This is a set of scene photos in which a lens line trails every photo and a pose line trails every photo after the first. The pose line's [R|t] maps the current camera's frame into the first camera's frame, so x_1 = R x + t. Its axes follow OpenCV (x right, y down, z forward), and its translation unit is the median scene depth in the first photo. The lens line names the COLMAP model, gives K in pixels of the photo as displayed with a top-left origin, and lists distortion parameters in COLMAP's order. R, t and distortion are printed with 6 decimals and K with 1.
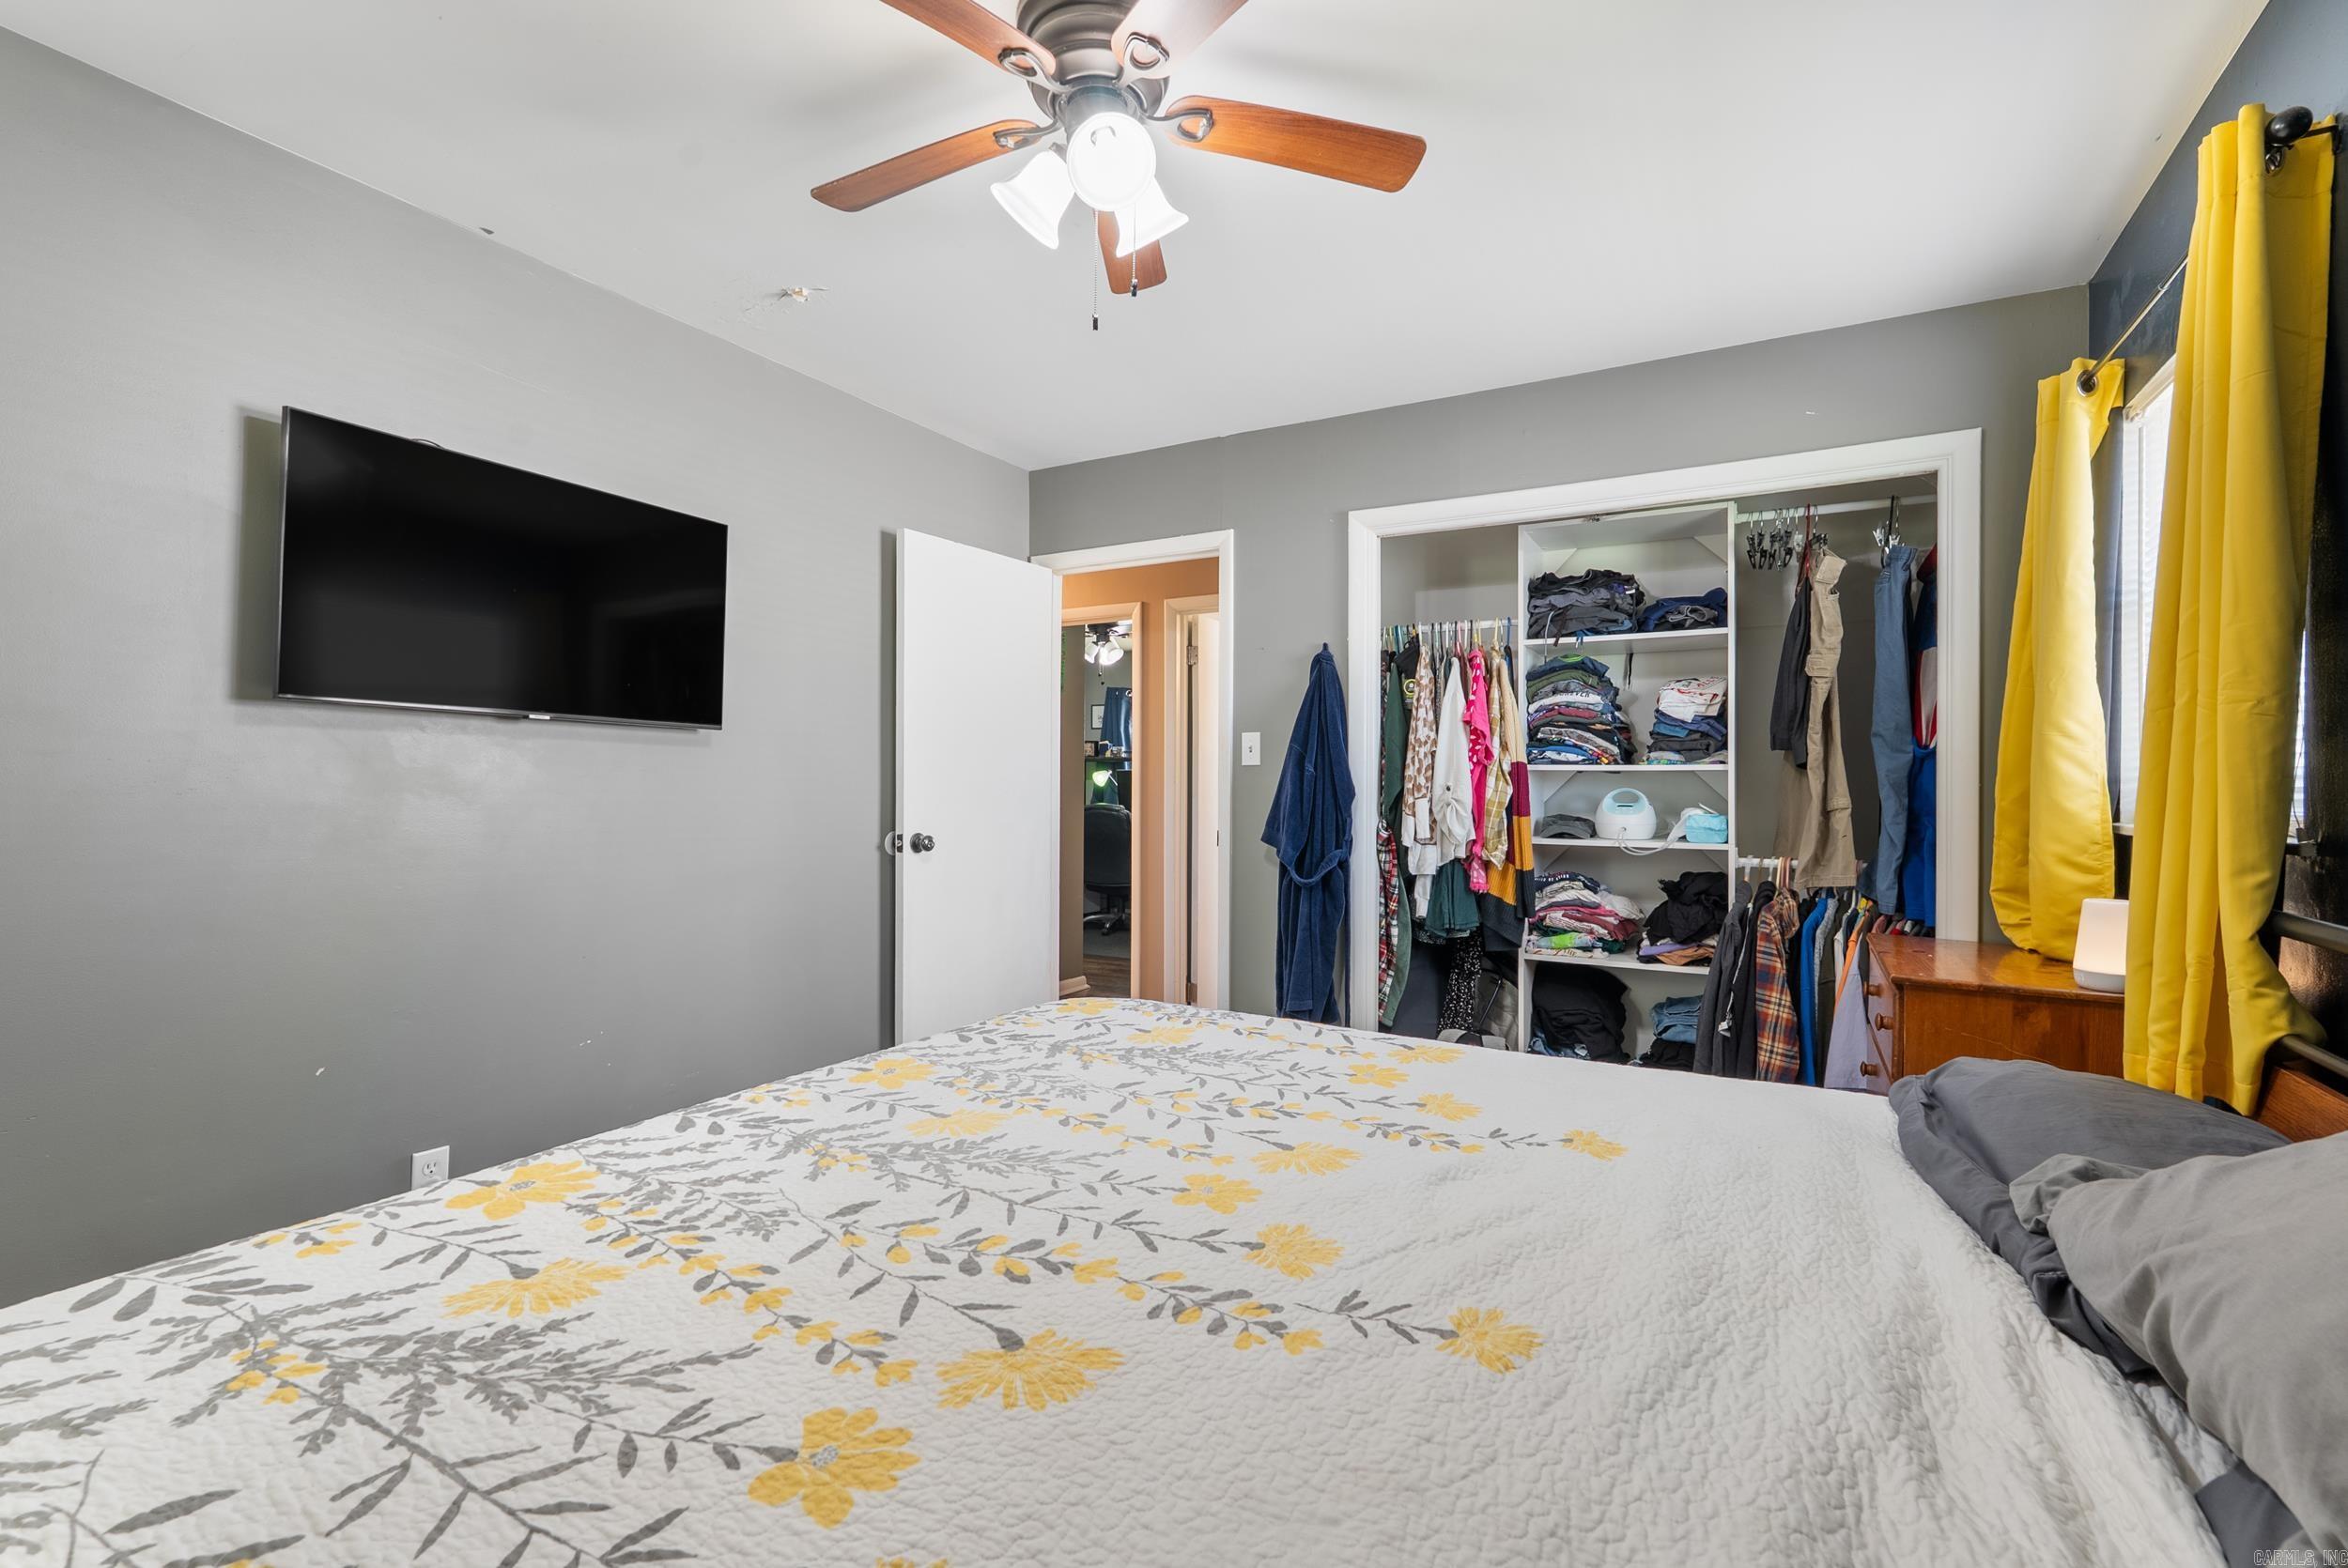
lens RADIAL K [[1036.3, 0, 1181.0], [0, 1036.3, 781.4], [0, 0, 1]] dist [-0.003918, 0.000355]
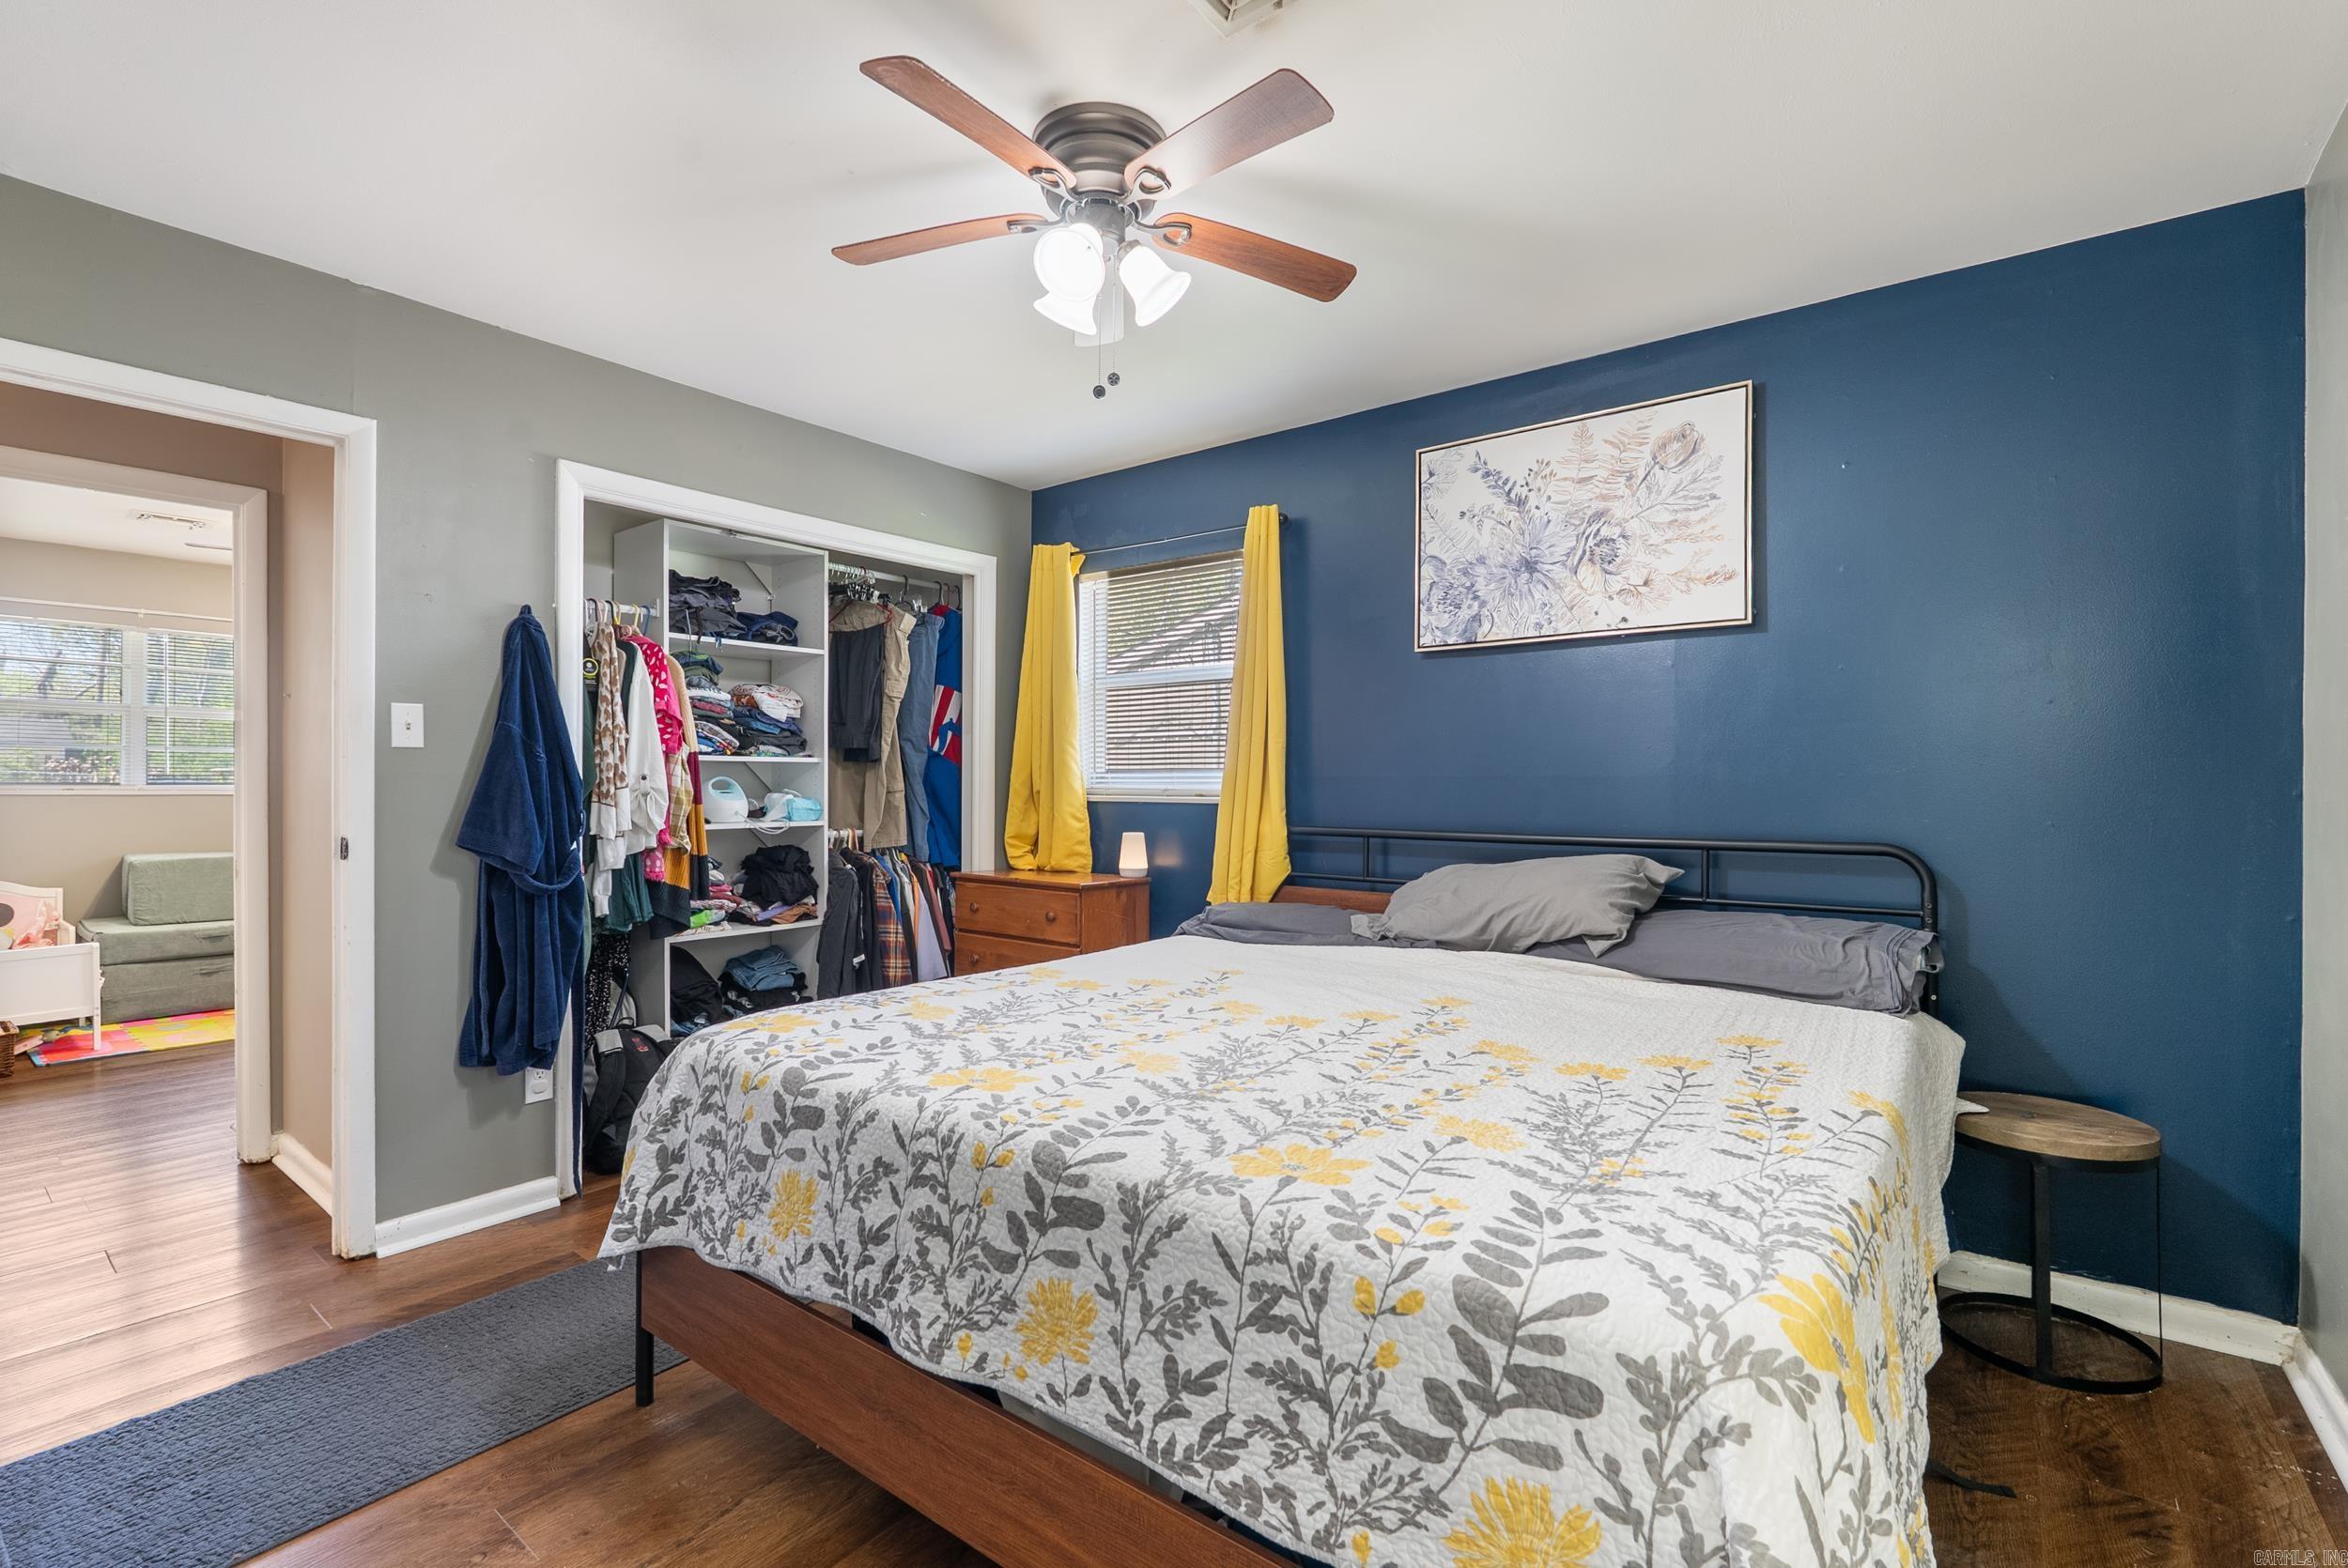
lens RADIAL K [[1041.5, 0, 1174.0], [0, 1041.5, 784.0], [0, 0, 1]] dist [-0.003166, -0.000279]
pose [[0.142241, -0.009817, 0.989783, -0.654607], [-0.006993, 0.999916, 0.010922, -0.001356], [-0.989807, -0.008475, 0.142161, 0.378980]]
